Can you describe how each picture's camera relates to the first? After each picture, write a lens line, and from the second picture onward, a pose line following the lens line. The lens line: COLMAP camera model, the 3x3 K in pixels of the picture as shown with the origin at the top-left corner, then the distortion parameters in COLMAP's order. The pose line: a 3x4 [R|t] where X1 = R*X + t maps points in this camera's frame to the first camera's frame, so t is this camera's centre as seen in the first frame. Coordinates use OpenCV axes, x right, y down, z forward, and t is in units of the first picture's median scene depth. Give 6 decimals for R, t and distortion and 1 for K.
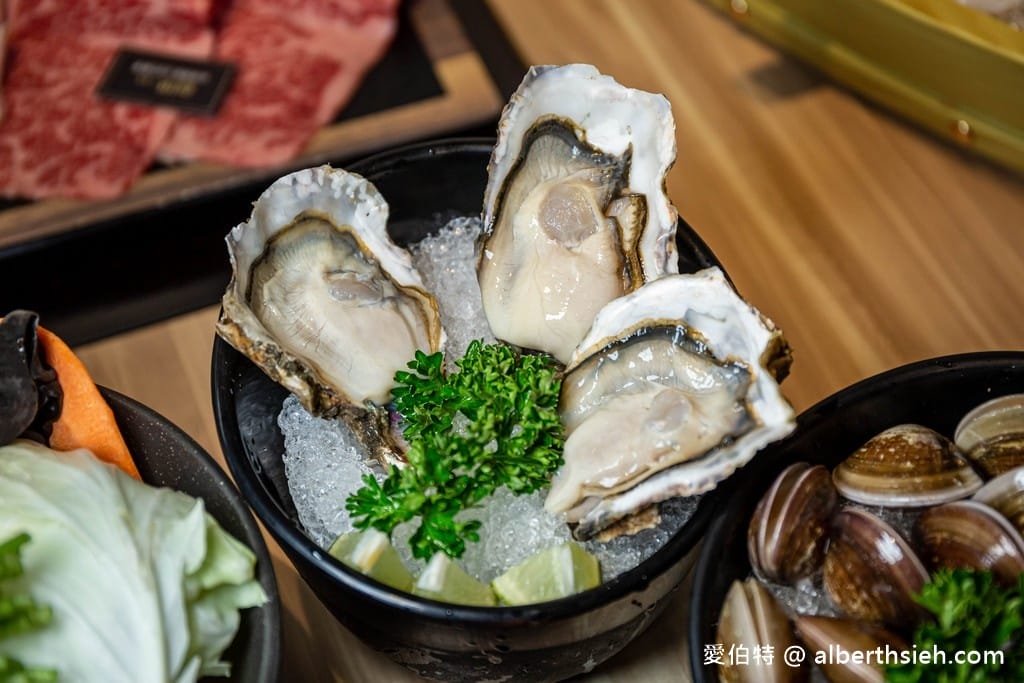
lens RADIAL K [[1784.4, 0, 512.0], [0, 1784.4, 341.5], [0, 0, 1]] dist [0.032423, 0.327370]
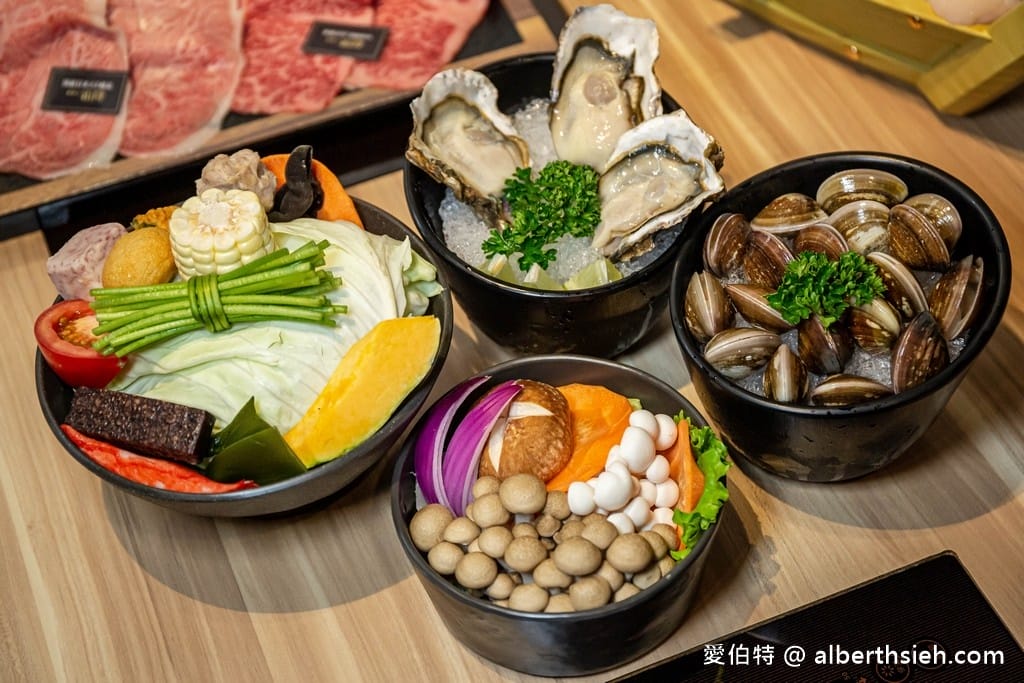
lens RADIAL K [[1784.4, 0, 512.0], [0, 1784.4, 341.5], [0, 0, 1]] dist [0.032423, 0.327370]
pose [[0.999033, -0.031101, -0.031066, -0.008674], [0.030507, 0.999346, -0.019407, 0.221197], [0.031649, 0.018440, 0.999329, -0.804285]]
